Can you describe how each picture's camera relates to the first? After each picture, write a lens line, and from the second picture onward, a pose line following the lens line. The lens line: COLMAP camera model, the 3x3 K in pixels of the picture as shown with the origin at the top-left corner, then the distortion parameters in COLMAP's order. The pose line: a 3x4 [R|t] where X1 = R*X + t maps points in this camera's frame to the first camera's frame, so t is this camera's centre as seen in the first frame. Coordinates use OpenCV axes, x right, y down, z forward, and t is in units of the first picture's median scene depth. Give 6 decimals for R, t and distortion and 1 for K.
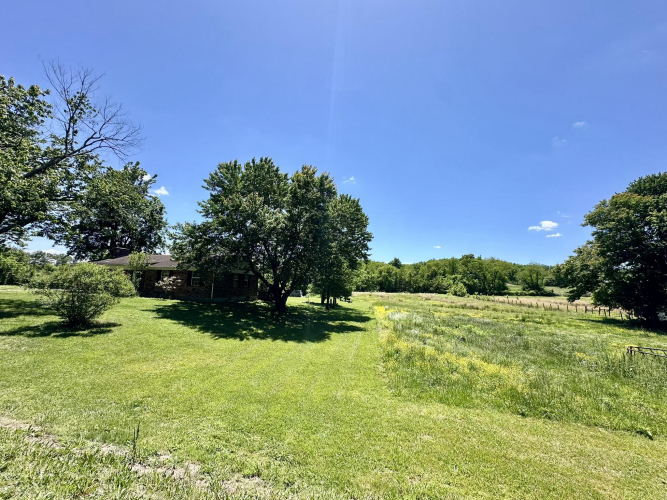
lens RADIAL K [[266.7, 0, 333.5], [0, 266.7, 246.9], [0, 0, 1]] dist [-0.000344, 0.000365]
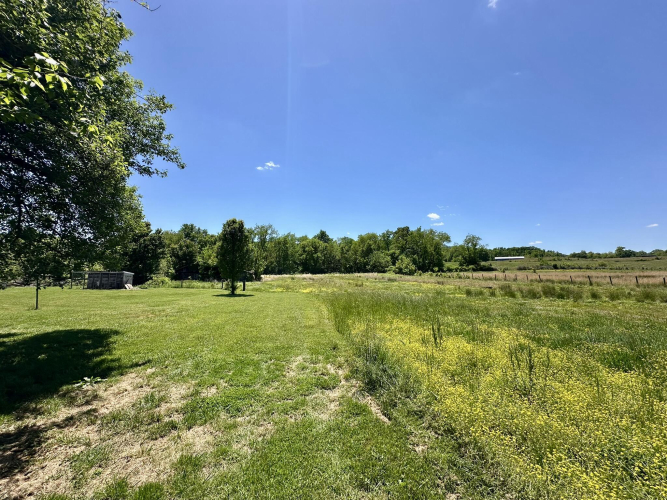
lens RADIAL K [[266.7, 0, 333.7], [0, 266.7, 250.6], [0, 0, 1]] dist [-0.000344, 0.000365]
pose [[0.950999, -0.011400, 0.308982, 0.027876], [-0.010637, 0.997522, 0.069541, 0.054874], [-0.309010, -0.069420, 0.948522, 0.289527]]
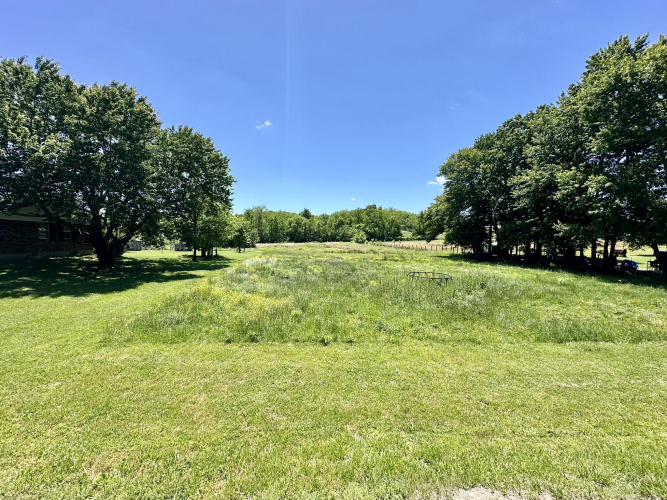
lens RADIAL K [[266.7, 0, 331.4], [0, 266.7, 249.7], [0, 0, 1]] dist [-0.000344, 0.000365]
pose [[0.957348, -0.050407, 0.284505, 0.039248], [-0.004214, 0.982124, 0.188188, 0.004637], [-0.288905, -0.181361, 0.940022, -0.000101]]
